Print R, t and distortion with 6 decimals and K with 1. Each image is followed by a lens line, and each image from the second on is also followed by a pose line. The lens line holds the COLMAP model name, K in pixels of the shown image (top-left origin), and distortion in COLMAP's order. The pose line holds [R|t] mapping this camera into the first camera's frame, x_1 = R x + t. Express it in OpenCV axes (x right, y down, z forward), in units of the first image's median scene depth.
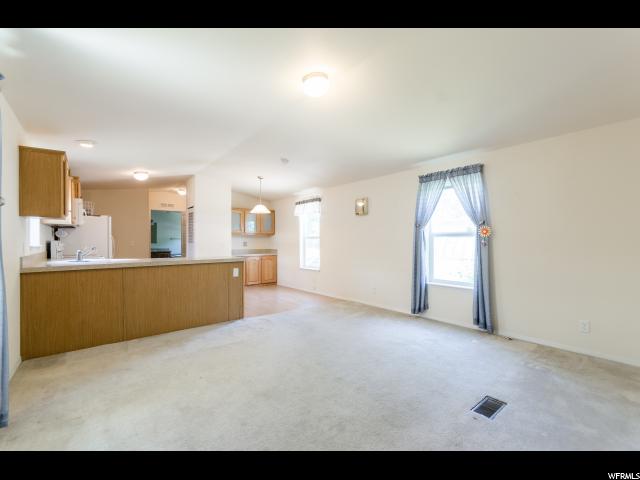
lens RADIAL K [[278.0, 0, 320.0], [0, 278.0, 240.0], [0, 0, 1]] dist [0.003216, -0.000342]
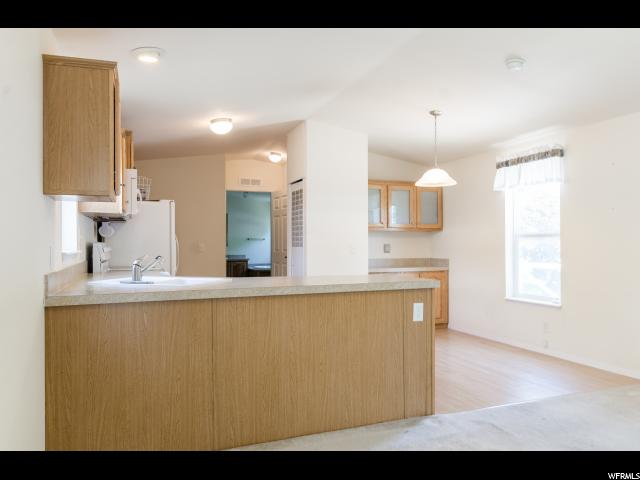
lens RADIAL K [[461.6, 0, 320.0], [0, 461.6, 240.0], [0, 0, 1]] dist [0.000305, 0.002397]
pose [[0.952305, -0.002080, -0.305142, -0.160959], [0.001455, 0.999996, -0.002276, 0.000253], [0.305145, 0.001723, 0.952304, 0.165974]]
